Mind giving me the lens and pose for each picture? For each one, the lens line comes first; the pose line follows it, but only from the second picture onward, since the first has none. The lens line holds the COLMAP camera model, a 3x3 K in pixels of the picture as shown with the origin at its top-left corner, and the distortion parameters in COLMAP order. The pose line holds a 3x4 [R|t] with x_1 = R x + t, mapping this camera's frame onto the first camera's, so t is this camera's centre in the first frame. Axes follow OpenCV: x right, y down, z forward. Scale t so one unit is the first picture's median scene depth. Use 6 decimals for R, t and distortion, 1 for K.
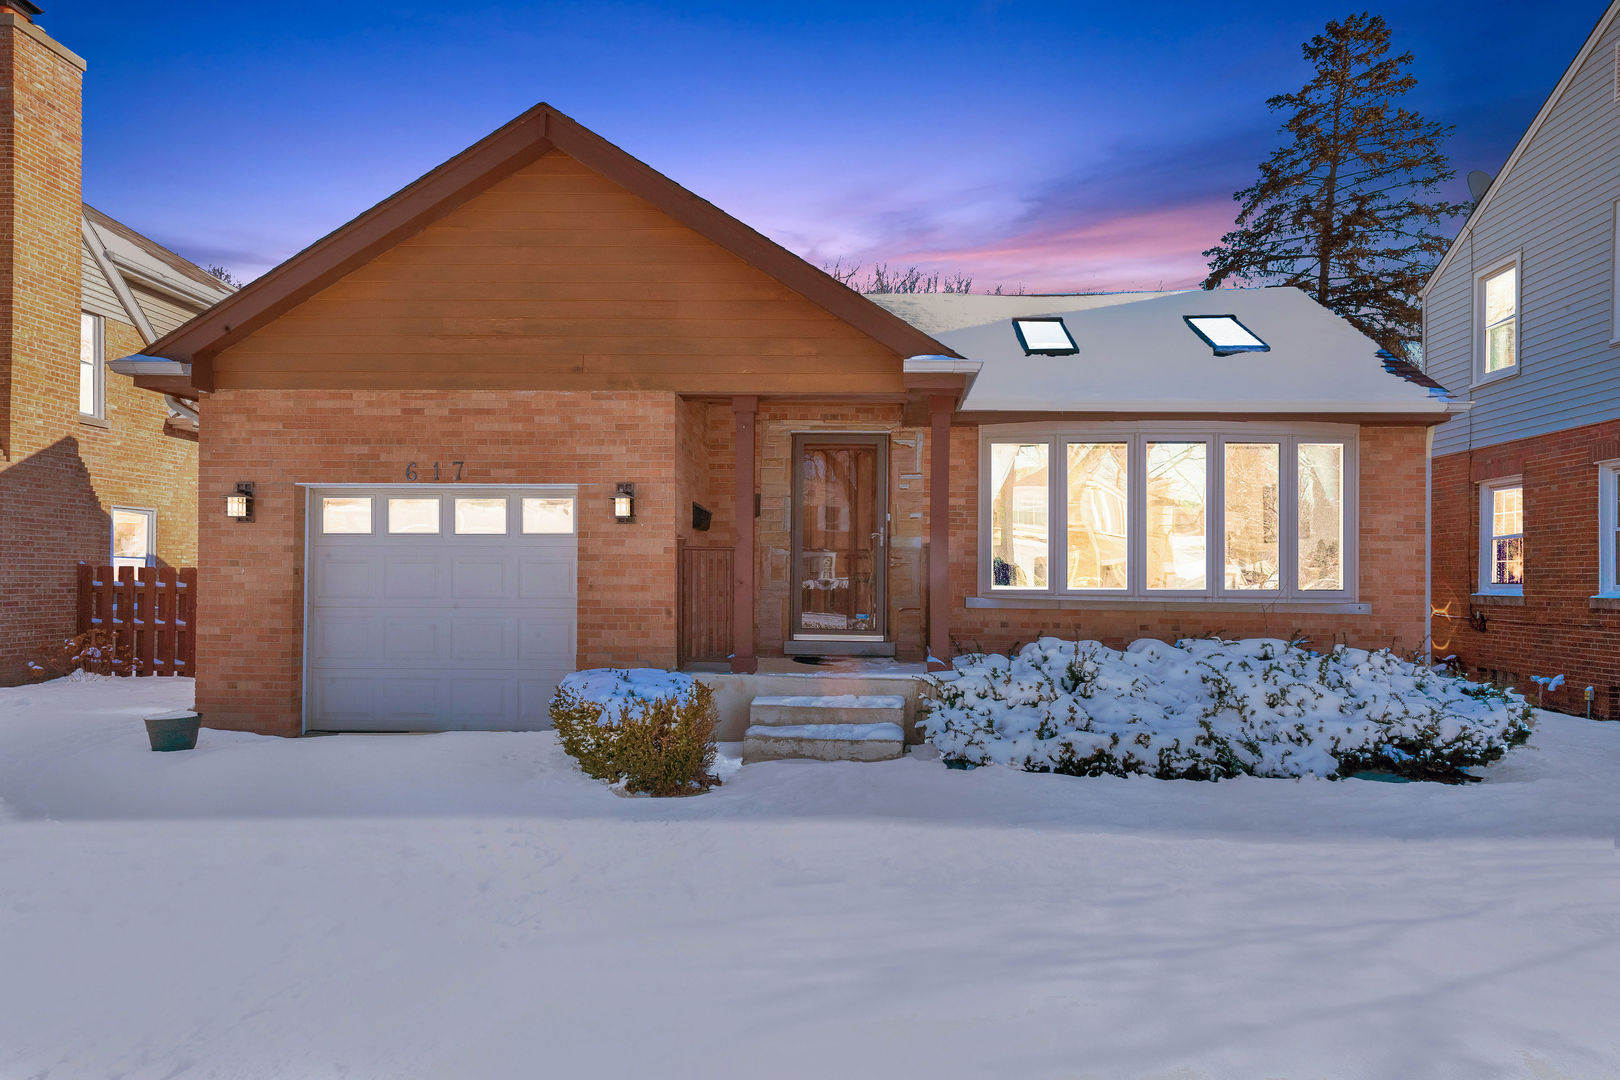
lens RADIAL K [[952.5, 0, 811.1], [0, 952.5, 553.7], [0, 0, 1]] dist [0.025390, -0.000901]
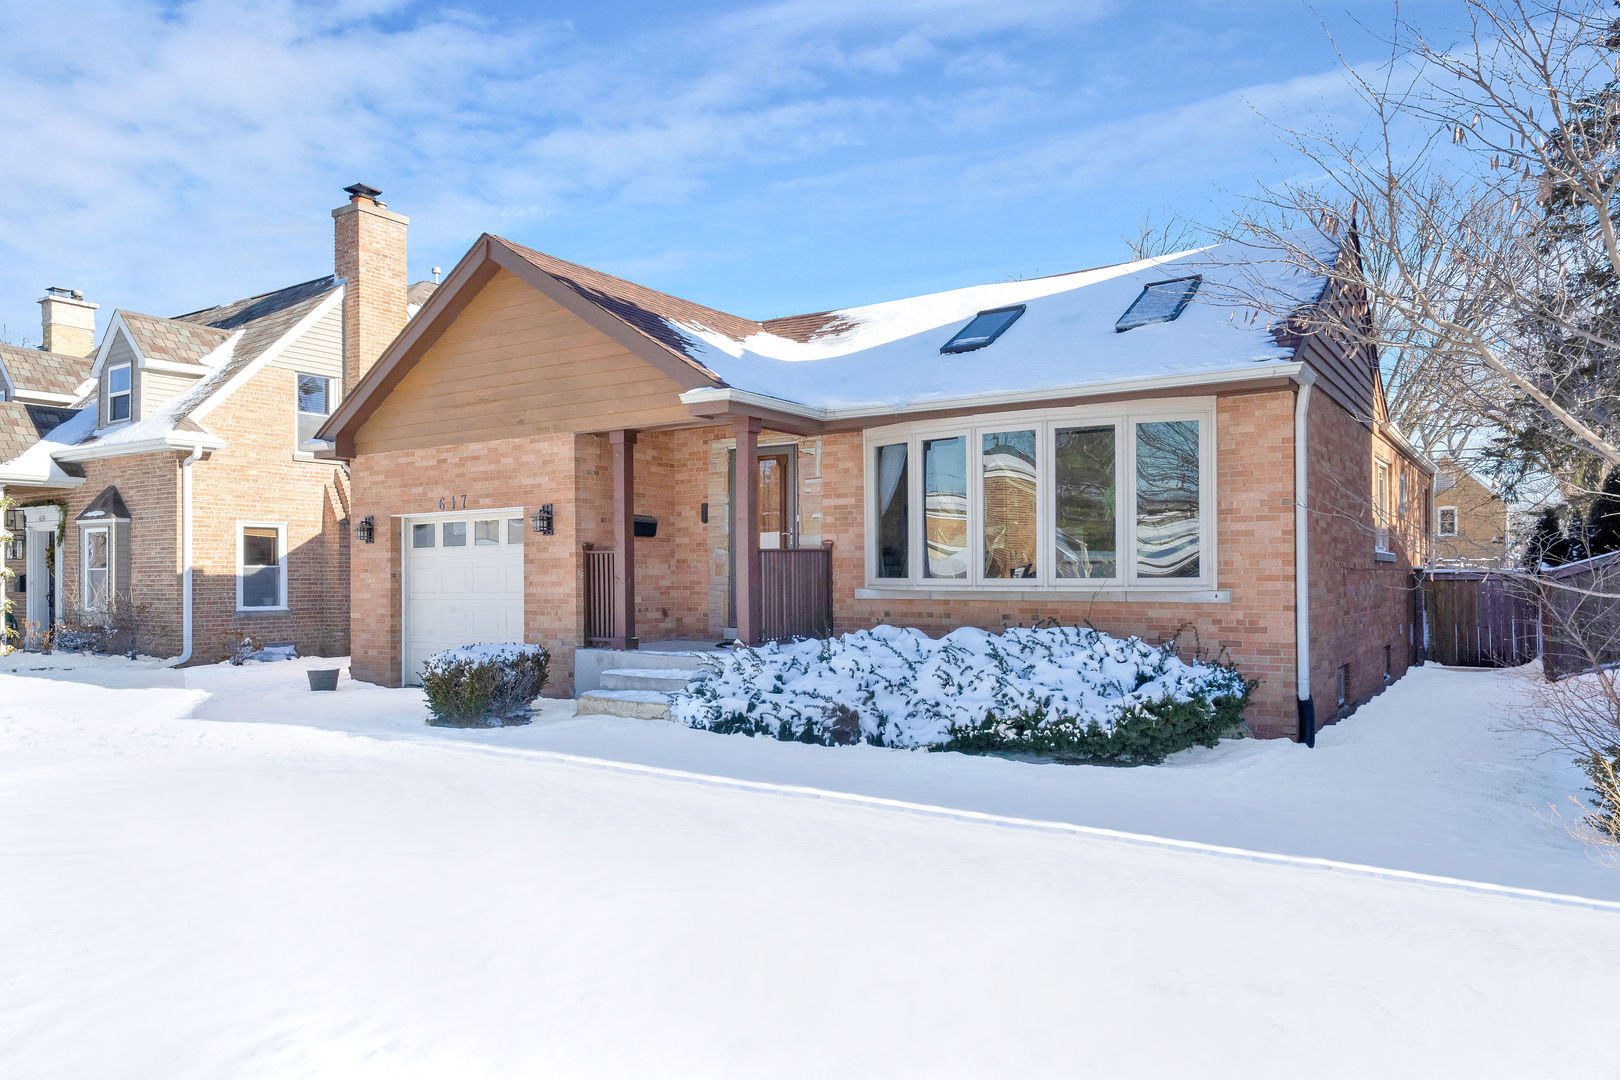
lens RADIAL K [[1085.1, 0, 810.0], [0, 1085.1, 540.0], [0, 0, 1]] dist [0.033363, 0.000127]
pose [[0.855659, -0.033061, -0.516483, 0.882096], [0.028789, 0.999453, -0.016282, 0.009993], [0.516738, -0.000937, 0.856143, -0.100945]]
